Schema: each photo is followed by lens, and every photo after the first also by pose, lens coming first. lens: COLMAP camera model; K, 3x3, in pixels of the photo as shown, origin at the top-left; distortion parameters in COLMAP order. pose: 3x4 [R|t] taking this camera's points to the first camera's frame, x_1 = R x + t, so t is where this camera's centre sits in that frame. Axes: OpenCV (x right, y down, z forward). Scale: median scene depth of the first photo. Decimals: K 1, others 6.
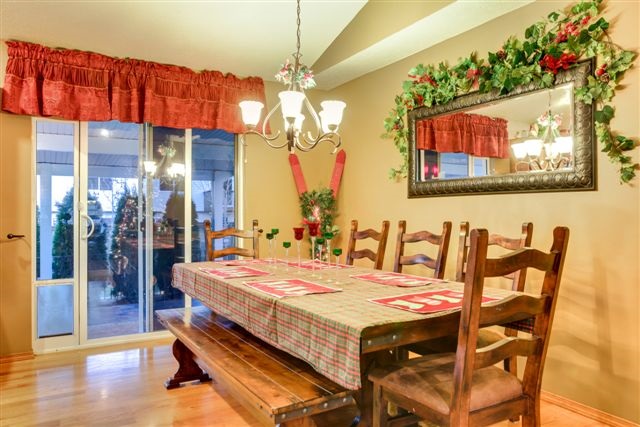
lens RADIAL K [[474.1, 0, 320.0], [0, 474.1, 213.5], [0, 0, 1]] dist [-0.039788, 0.006657]
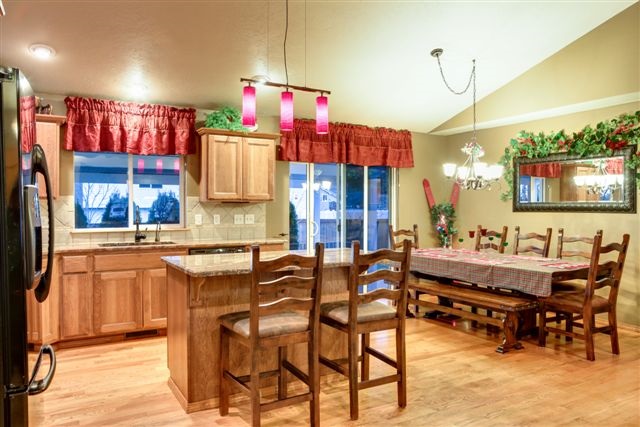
lens RADIAL K [[491.0, 0, 319.6], [0, 491.0, 208.5], [0, 0, 1]] dist [-0.011667, -0.002629]
pose [[0.999971, 0.007488, 0.001064, -0.565924], [-0.007490, 0.999970, 0.001958, -0.049860], [-0.001049, -0.001966, 0.999998, -0.800815]]
